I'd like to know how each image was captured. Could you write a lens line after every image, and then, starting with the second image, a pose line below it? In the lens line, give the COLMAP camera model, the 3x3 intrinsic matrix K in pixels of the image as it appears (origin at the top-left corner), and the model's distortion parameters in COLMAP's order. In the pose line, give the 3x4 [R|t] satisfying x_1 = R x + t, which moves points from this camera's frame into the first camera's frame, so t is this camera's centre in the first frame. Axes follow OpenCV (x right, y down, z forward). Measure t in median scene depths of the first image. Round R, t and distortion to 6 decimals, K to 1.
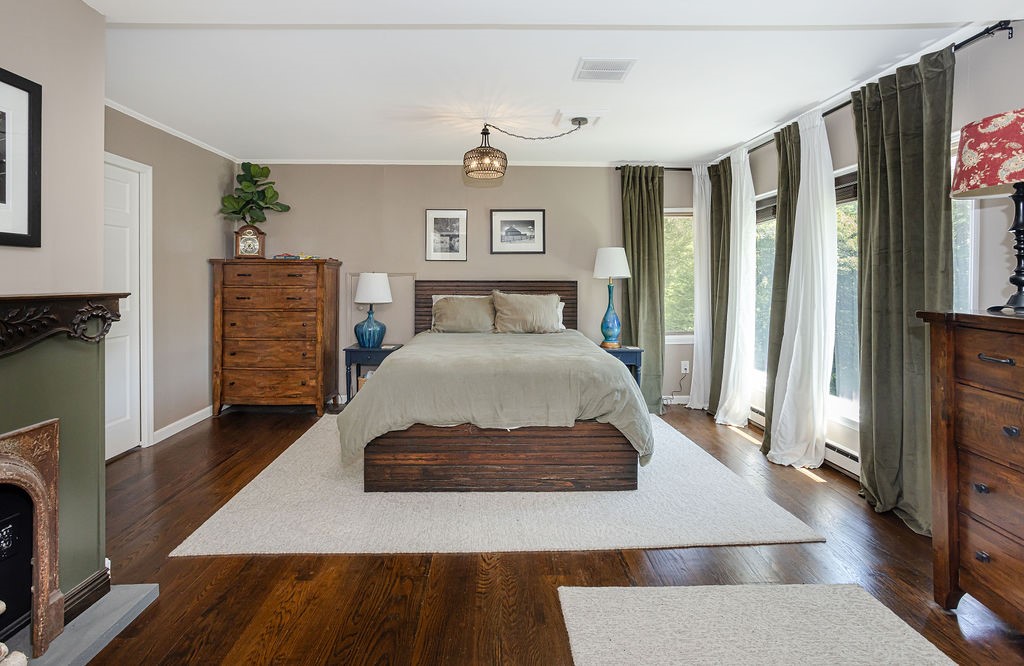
lens RADIAL K [[521.7, 0, 534.1], [0, 521.7, 279.0], [0, 0, 1]] dist [-0.017351, 0.009866]
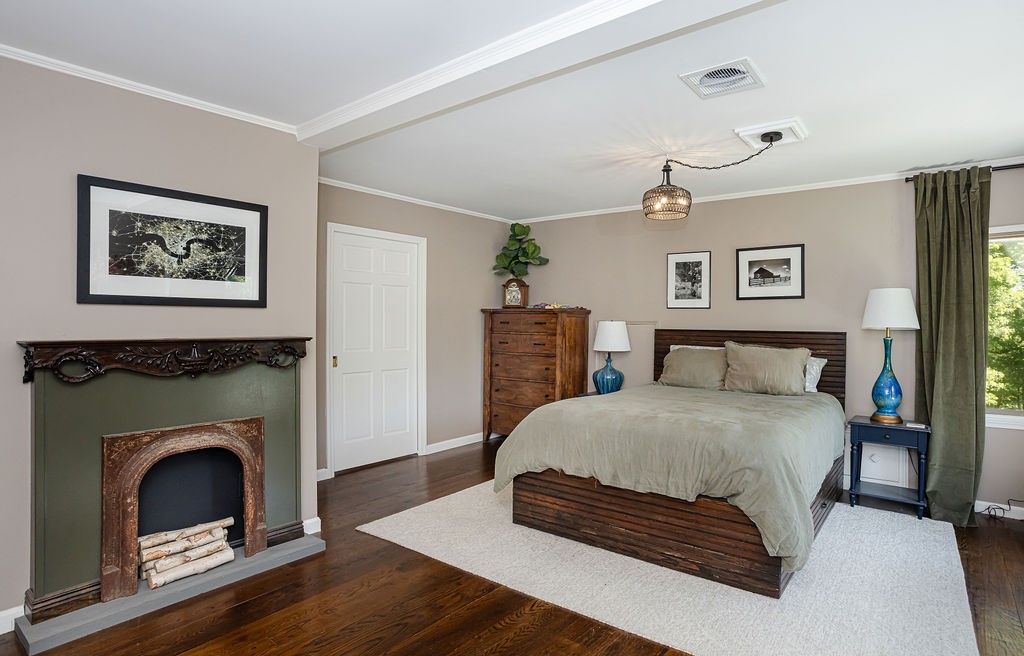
lens RADIAL K [[555.1, 0, 512.2], [0, 555.1, 327.1], [0, 0, 1]] dist [-0.025284, 0.006606]
pose [[0.776762, 0.010221, -0.629712, 0.230739], [-0.007769, 0.999948, 0.006647, -0.006110], [0.629747, -0.000271, 0.776800, 0.053623]]
